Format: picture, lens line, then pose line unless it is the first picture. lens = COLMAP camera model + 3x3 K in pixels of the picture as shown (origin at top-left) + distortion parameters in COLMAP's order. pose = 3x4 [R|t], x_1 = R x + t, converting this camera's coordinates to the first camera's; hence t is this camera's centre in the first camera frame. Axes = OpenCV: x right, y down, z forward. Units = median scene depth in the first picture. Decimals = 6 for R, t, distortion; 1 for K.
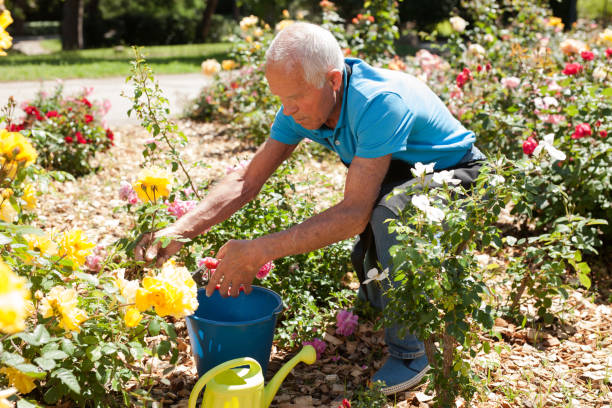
lens RADIAL K [[869.3, 0, 302.4], [0, 869.3, 205.8], [0, 0, 1]] dist [-0.011073, 0.000000]
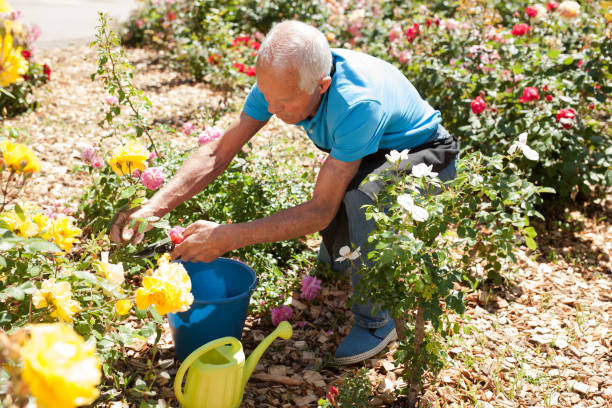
lens RADIAL K [[869.3, 0, 305.9], [0, 869.3, 206.1], [0, 0, 1]] dist [-0.011073, 0.000000]
pose [[0.994694, 0.003471, 0.102824, -0.062340], [-0.014447, 0.994241, 0.106191, -0.073342], [-0.101863, -0.107113, 0.989015, -0.020748]]
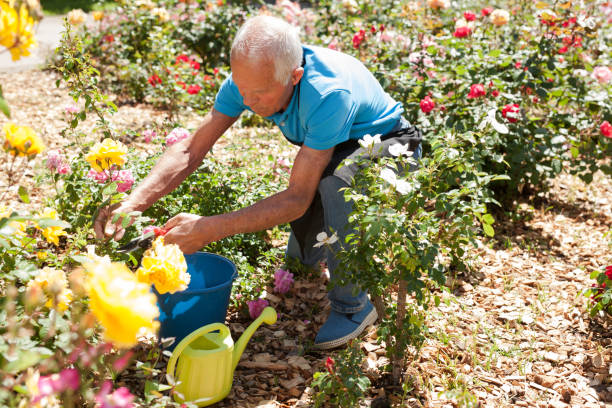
lens RADIAL K [[869.3, 0, 308.5], [0, 869.3, 203.2], [0, 0, 1]] dist [-0.011073, 0.000000]
pose [[0.981066, -0.038490, 0.189813, -0.117776], [0.025822, 0.997298, 0.068768, -0.032823], [-0.191947, -0.062565, 0.979409, -0.043393]]
